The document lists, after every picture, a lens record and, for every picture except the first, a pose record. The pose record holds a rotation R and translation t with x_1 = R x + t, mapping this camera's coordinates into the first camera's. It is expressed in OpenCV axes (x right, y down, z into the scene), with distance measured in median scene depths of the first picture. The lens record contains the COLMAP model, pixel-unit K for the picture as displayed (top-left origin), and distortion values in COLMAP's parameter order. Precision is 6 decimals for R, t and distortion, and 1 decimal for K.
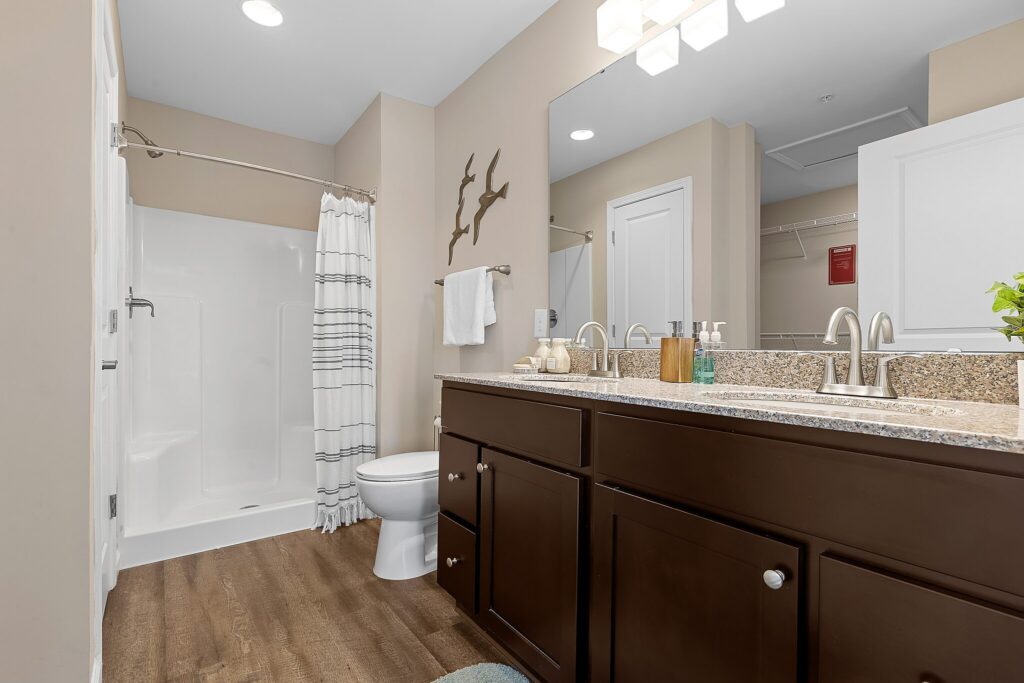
lens RADIAL K [[471.0, 0, 503.9], [0, 471.0, 341.9], [0, 0, 1]] dist [0.004359, 0.000124]
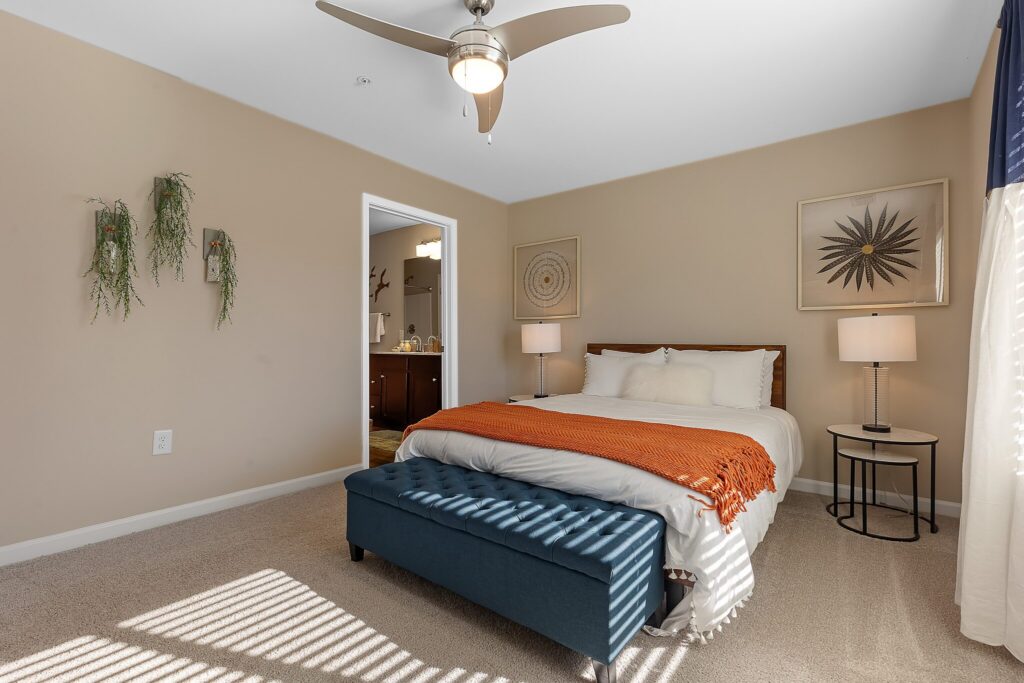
lens RADIAL K [[471.0, 0, 503.9], [0, 471.0, 341.9], [0, 0, 1]] dist [0.004359, 0.000124]
pose [[0.966123, 0.002654, 0.258068, -0.052326], [-0.004788, 0.999959, 0.007640, -0.020296], [-0.258037, -0.008616, 0.966096, -1.748072]]
